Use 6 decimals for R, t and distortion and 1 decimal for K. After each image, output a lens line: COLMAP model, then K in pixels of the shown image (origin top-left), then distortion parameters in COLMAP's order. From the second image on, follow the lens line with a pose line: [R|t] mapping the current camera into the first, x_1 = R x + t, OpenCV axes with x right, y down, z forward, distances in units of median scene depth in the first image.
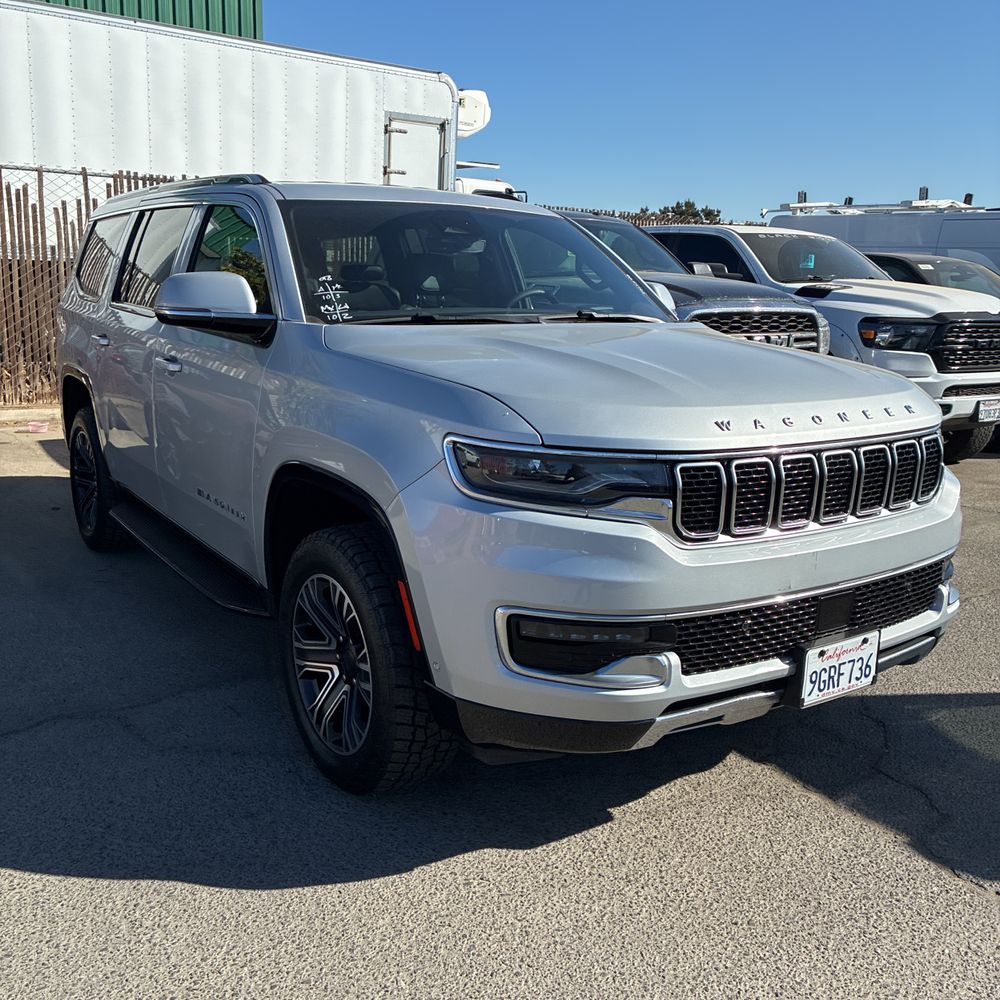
lens RADIAL K [[1020.7, 0, 498.9], [0, 1020.7, 487.4], [0, 0, 1]] dist [0.023964, 0.000000]
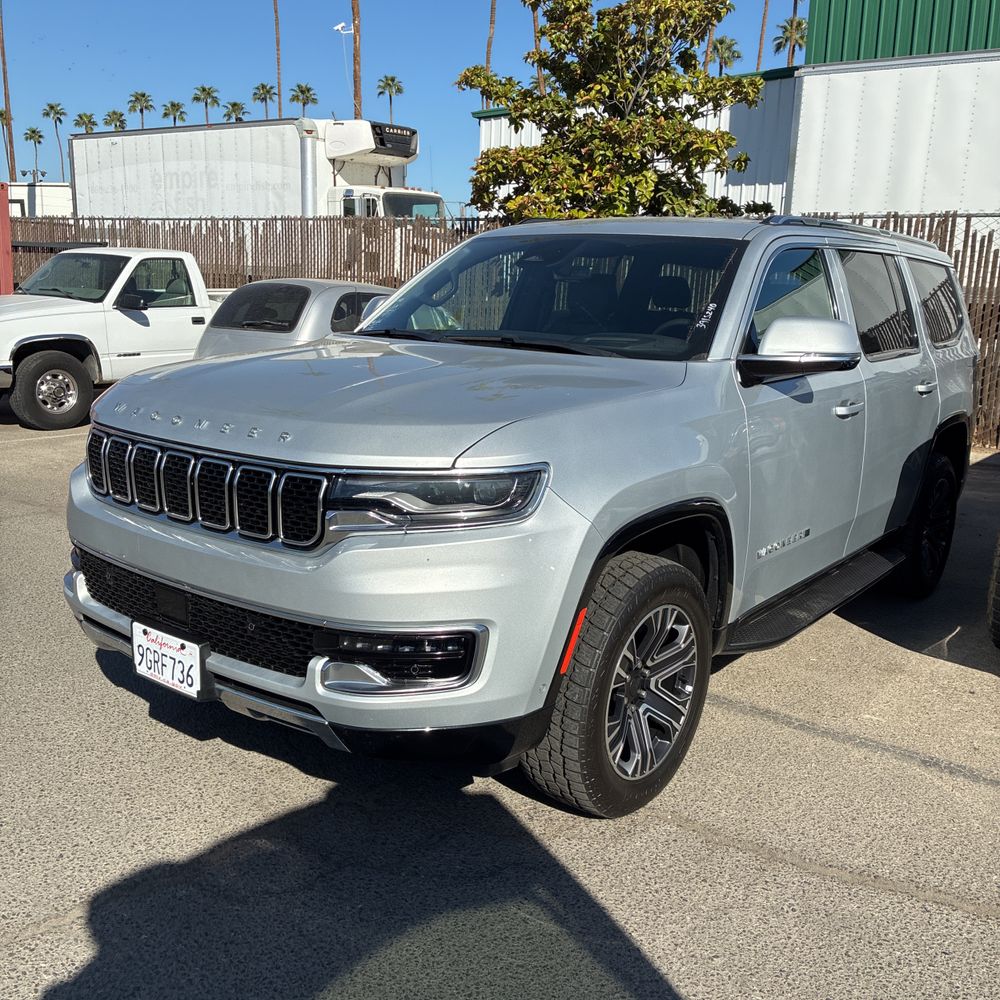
lens RADIAL K [[1020.7, 0, 509.2], [0, 1020.7, 495.9], [0, 0, 1]] dist [0.023964, 0.000000]
pose [[0.309845, 0.180148, -0.933565, 1.103745], [-0.221918, 0.968469, 0.113230, -0.144405], [0.924526, 0.172091, 0.340053, 0.746457]]
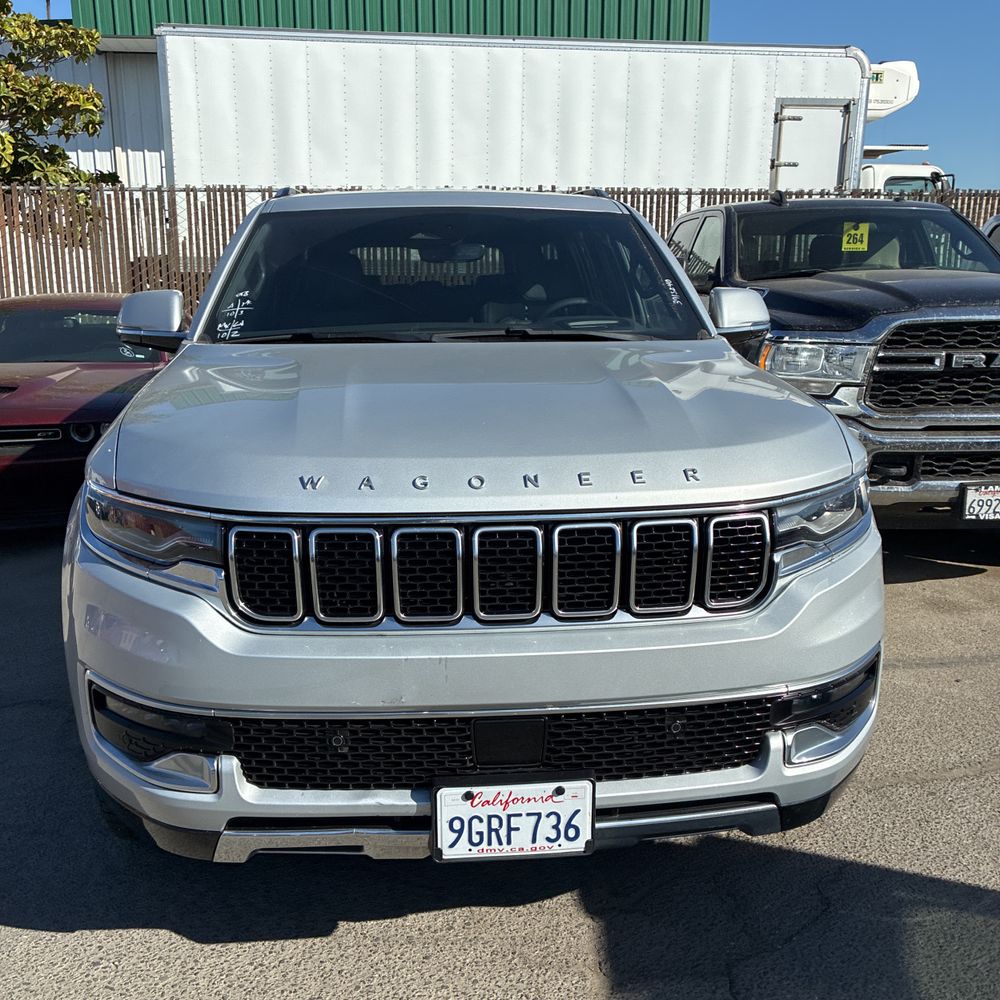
lens RADIAL K [[1020.7, 0, 497.0], [0, 1020.7, 515.5], [0, 0, 1]] dist [0.023964, 0.000000]
pose [[0.873445, 0.085587, -0.479343, 0.521133], [-0.074759, 0.996331, 0.041672, -0.056765], [0.481150, -0.000563, 0.876638, 0.278178]]
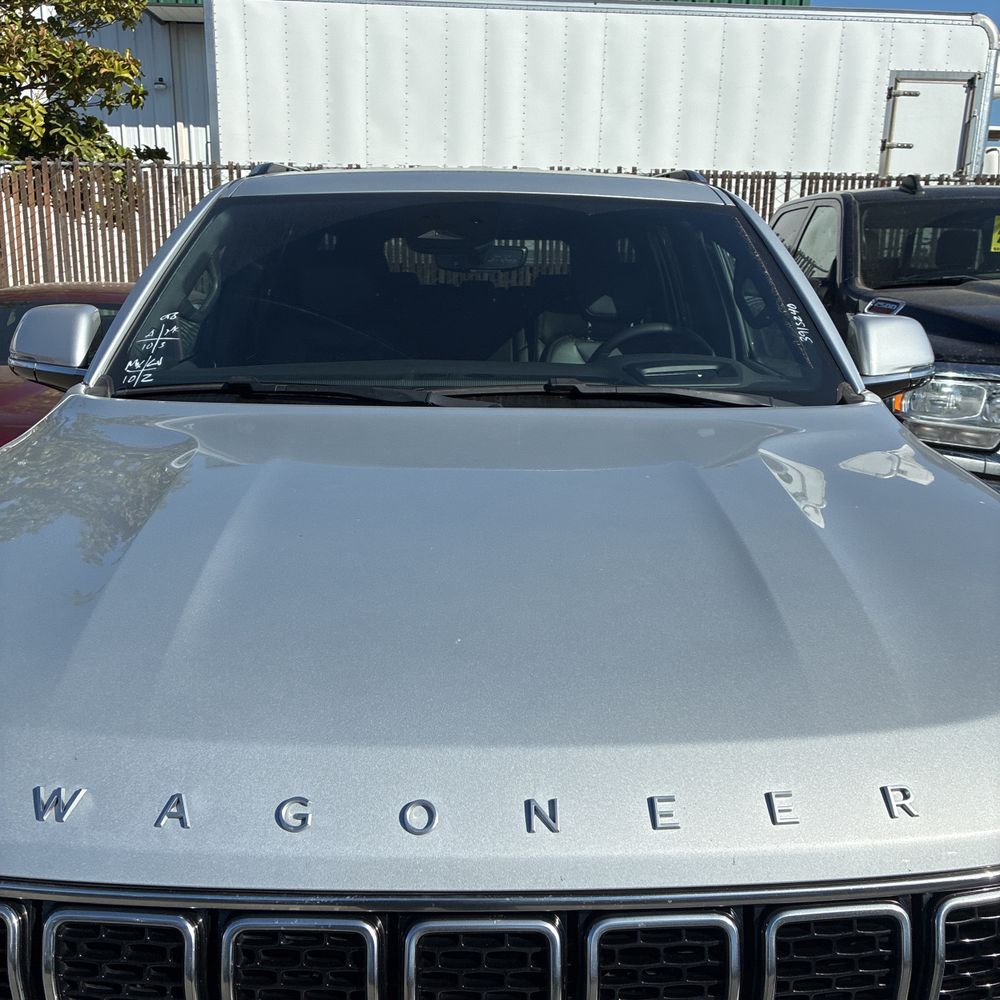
lens RADIAL K [[1020.7, 0, 513.0], [0, 1020.7, 509.7], [0, 0, 1]] dist [0.023964, 0.000000]
pose [[0.842685, 0.116569, -0.525637, 0.384696], [-0.101581, 0.993170, 0.057401, -0.142462], [0.528738, 0.005024, 0.848770, 0.561387]]
